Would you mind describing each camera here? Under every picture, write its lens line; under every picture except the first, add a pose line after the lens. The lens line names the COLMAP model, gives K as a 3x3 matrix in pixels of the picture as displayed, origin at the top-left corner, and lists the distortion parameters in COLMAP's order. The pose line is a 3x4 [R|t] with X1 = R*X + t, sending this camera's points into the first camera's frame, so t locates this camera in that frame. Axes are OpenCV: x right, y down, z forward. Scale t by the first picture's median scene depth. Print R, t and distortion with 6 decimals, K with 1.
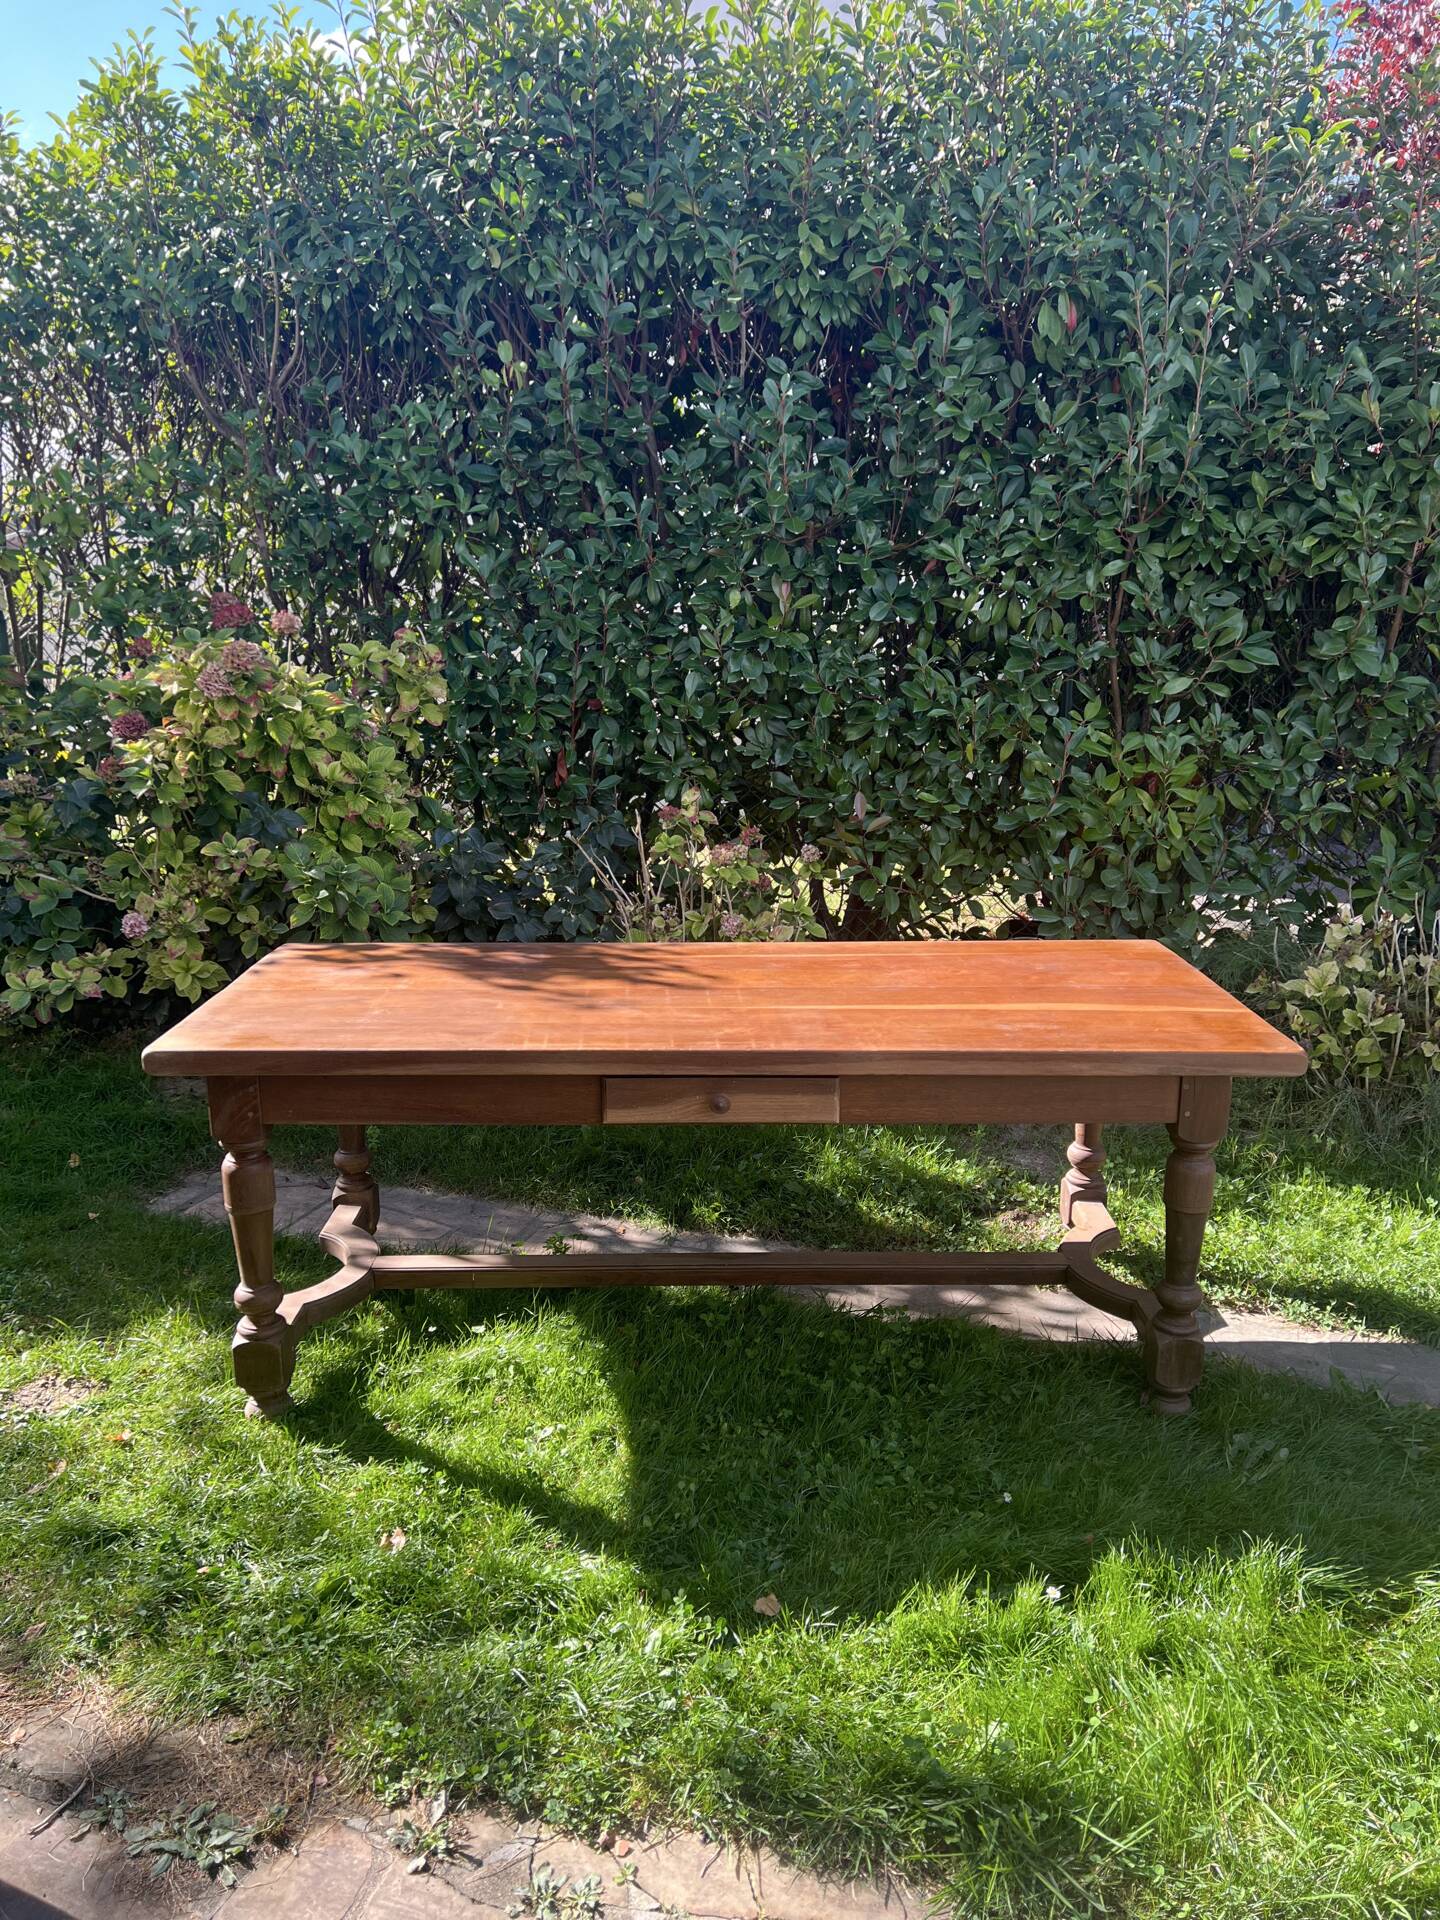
lens RADIAL K [[1425.6, 0, 719.9], [0, 1425.6, 967.8], [0, 0, 1]] dist [0.049422, -0.056151]
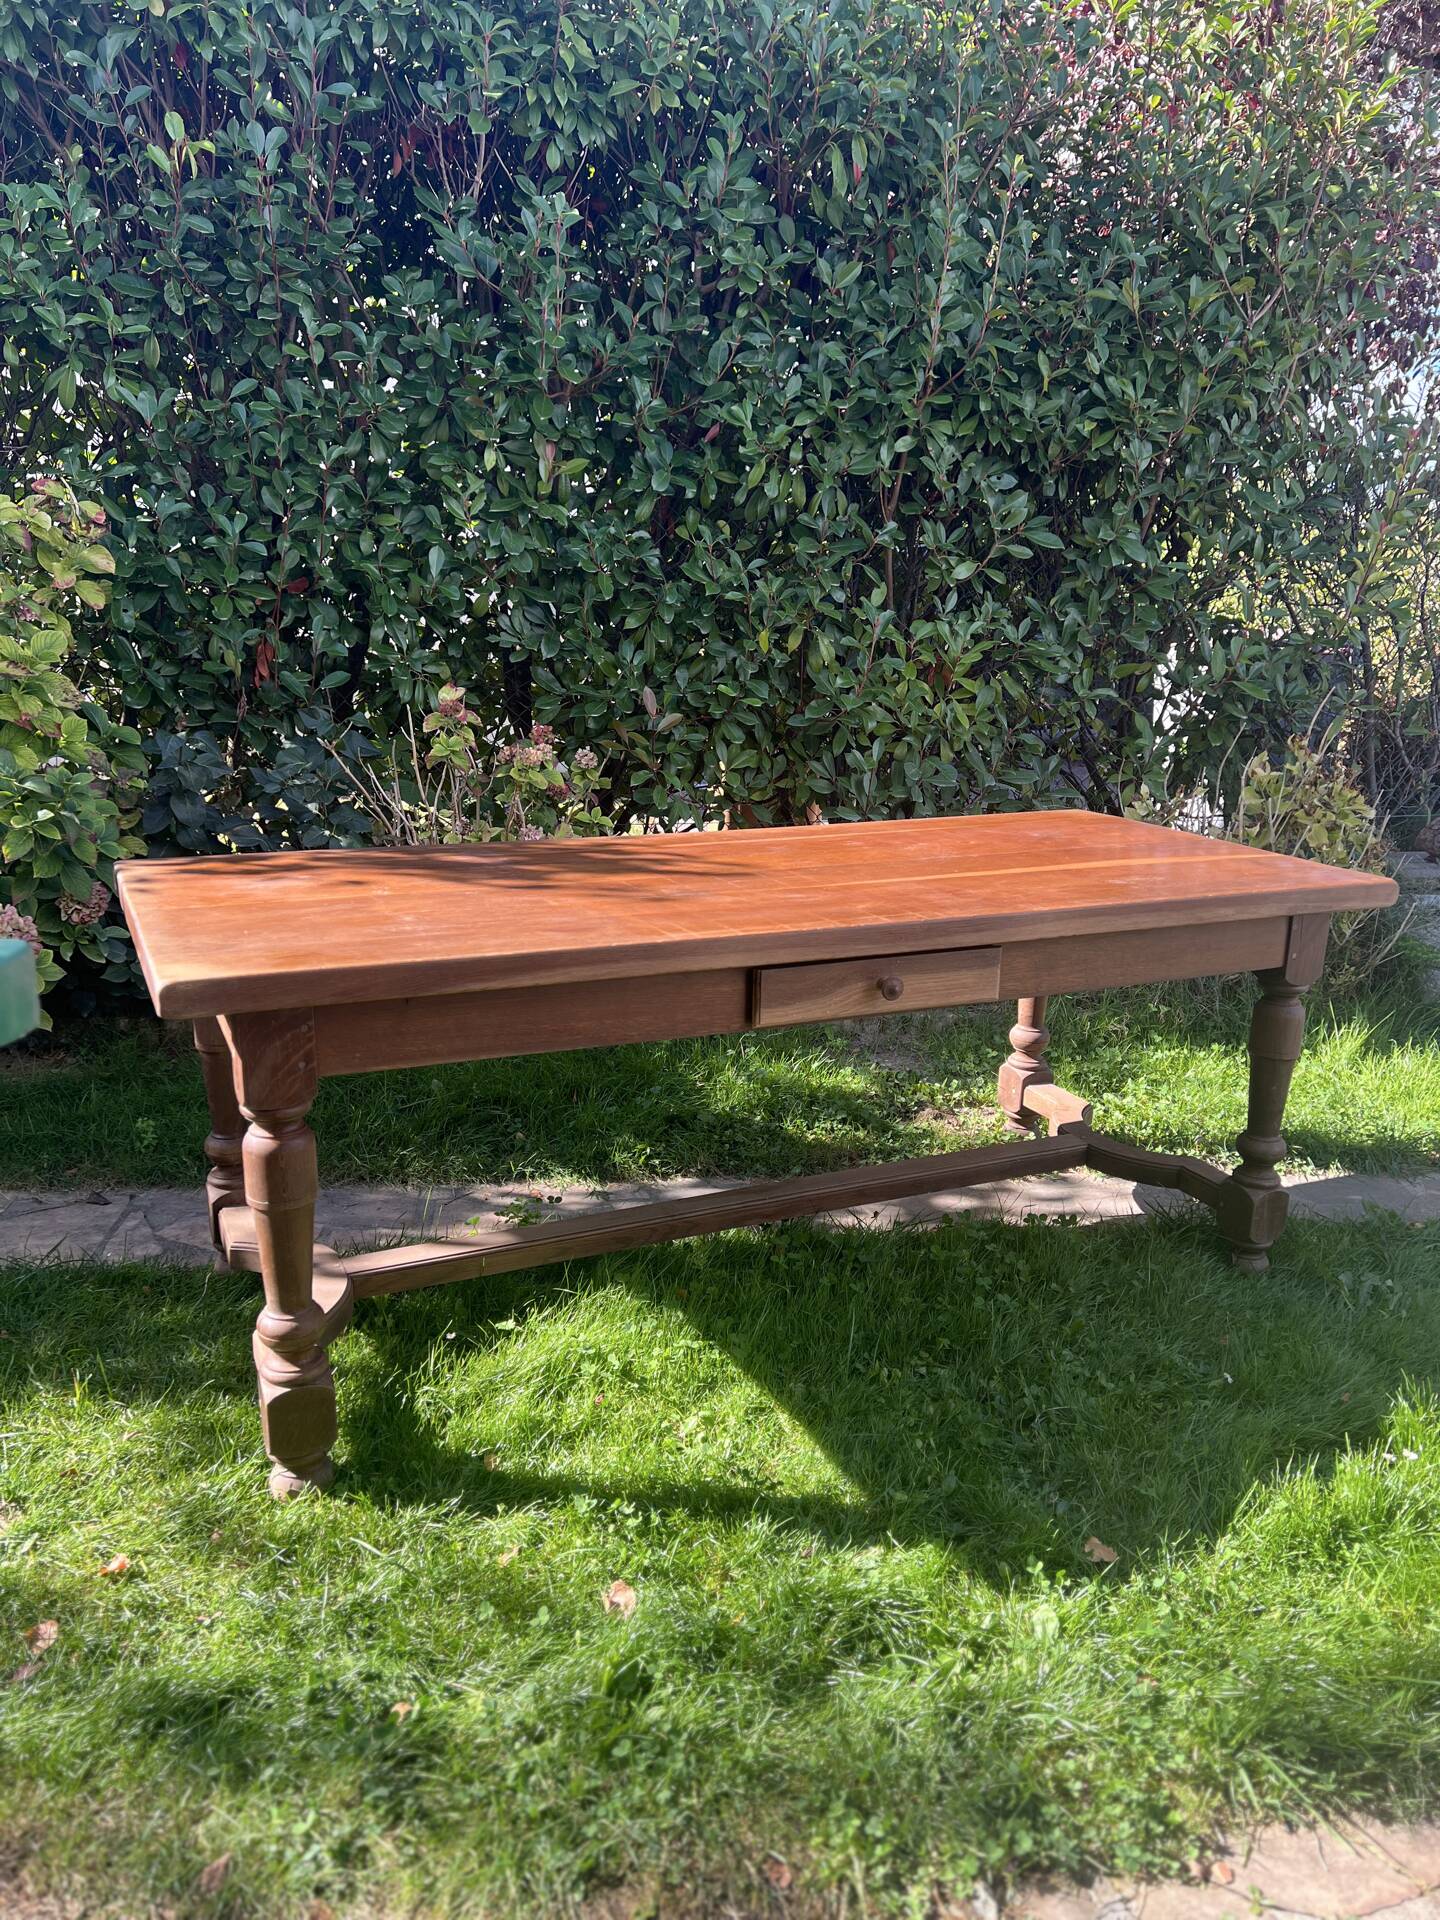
lens RADIAL K [[1436.4, 0, 719.3], [0, 1436.4, 965.7], [0, 0, 1]] dist [0.059249, -0.062416]
pose [[0.909310, -0.084984, 0.407350, -0.262348], [0.078860, 0.996377, 0.031835, 0.029080], [-0.408580, 0.003176, 0.912717, 0.165518]]
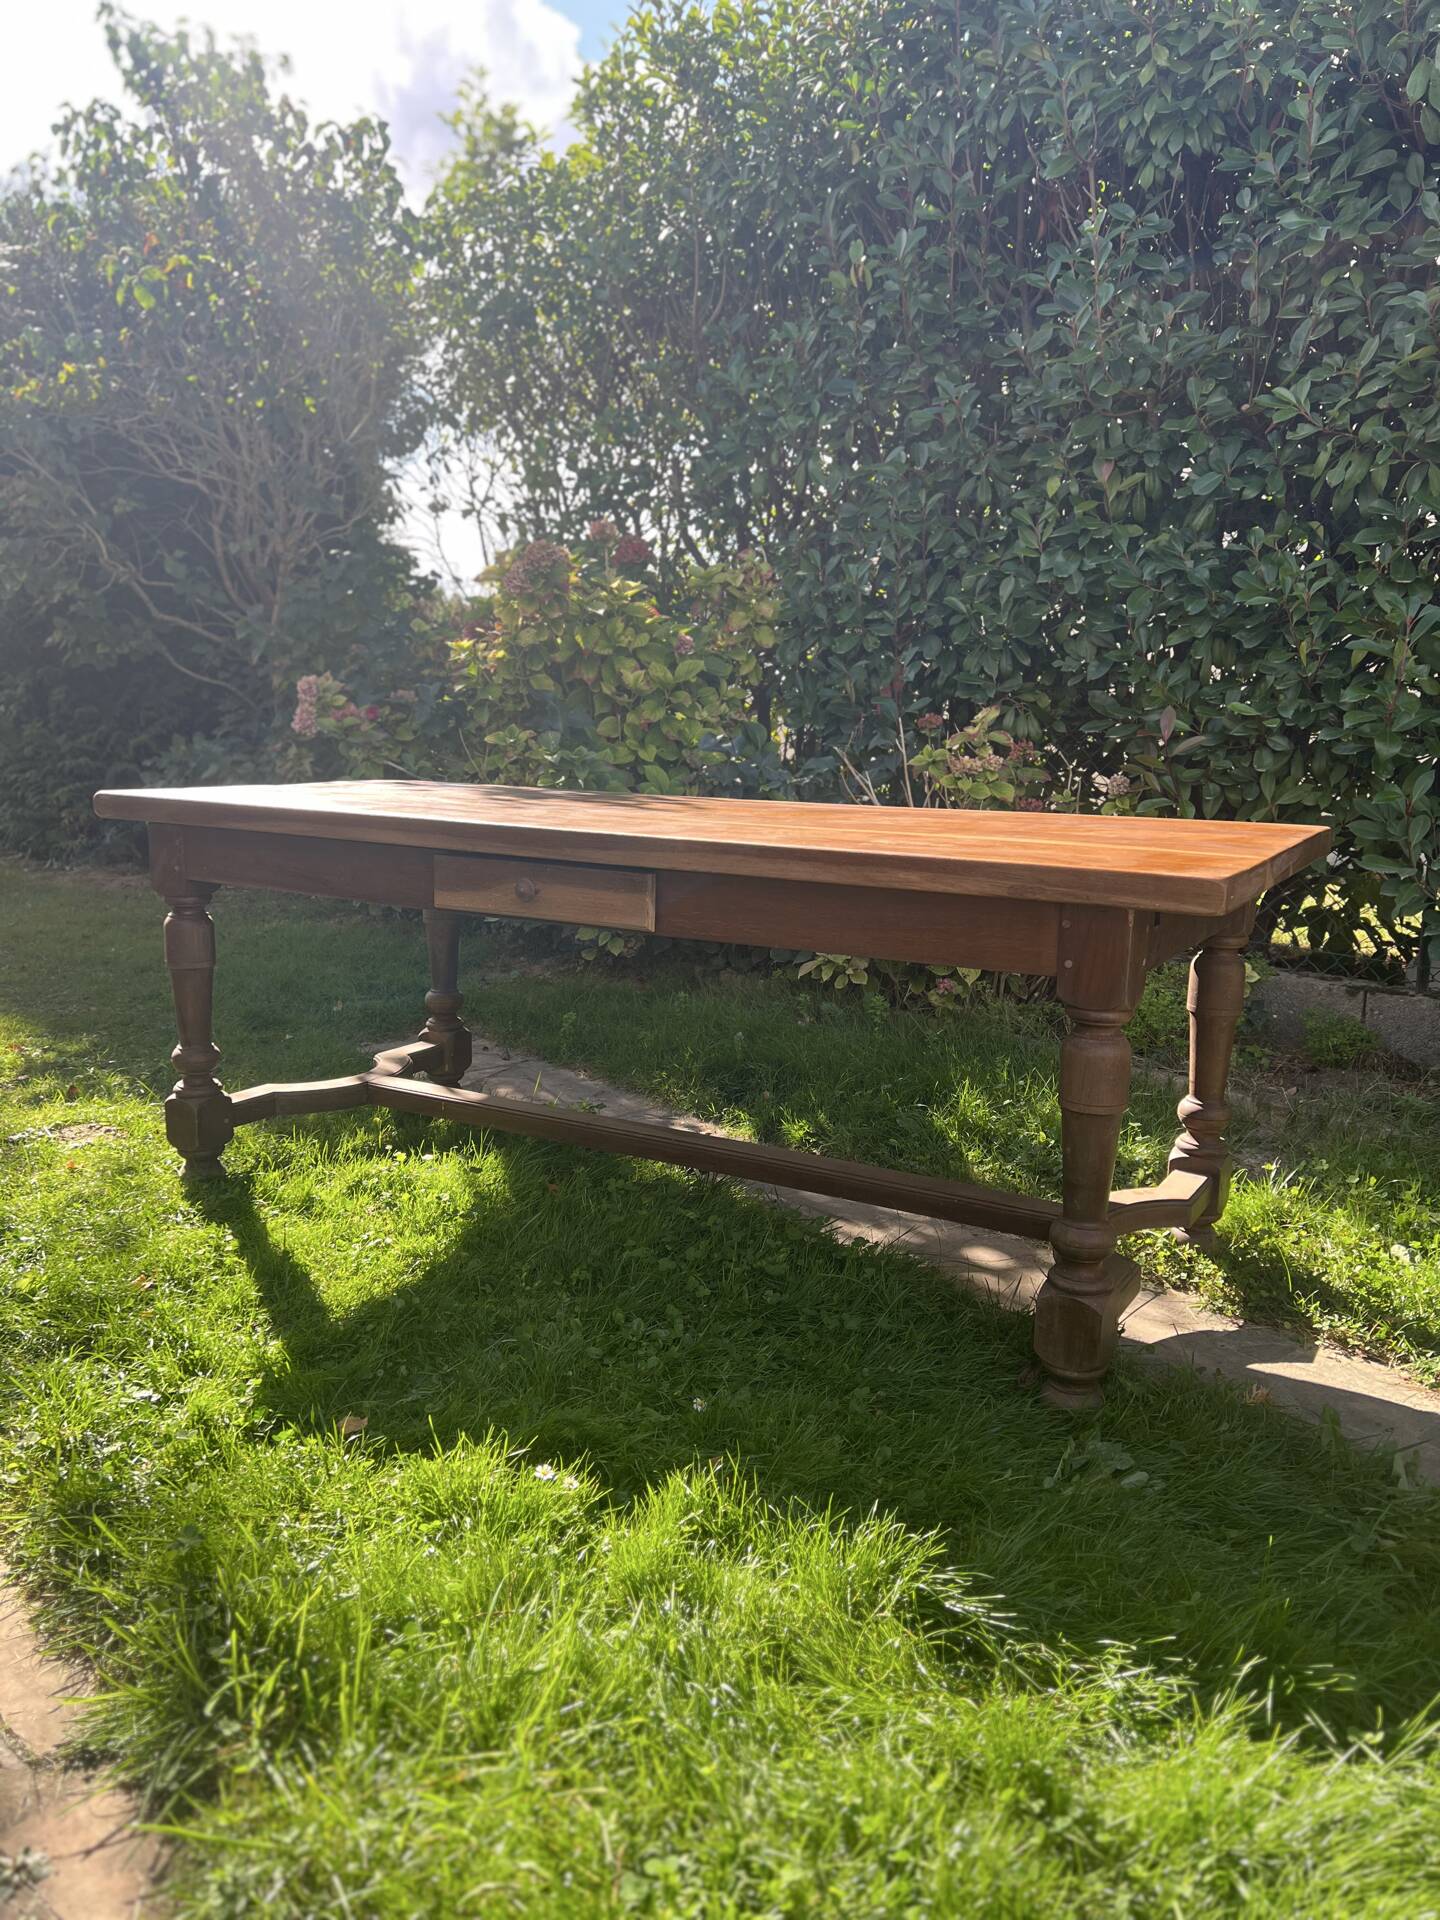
lens RADIAL K [[1445.5, 0, 720.0], [0, 1445.5, 960.0], [0, 0, 1]] dist [0.032397, -0.028991]
pose [[0.857965, 0.101774, -0.503526, 0.333484], [-0.138108, 0.989789, -0.035265, 0.091887], [0.494796, 0.099797, 0.863260, 0.181166]]
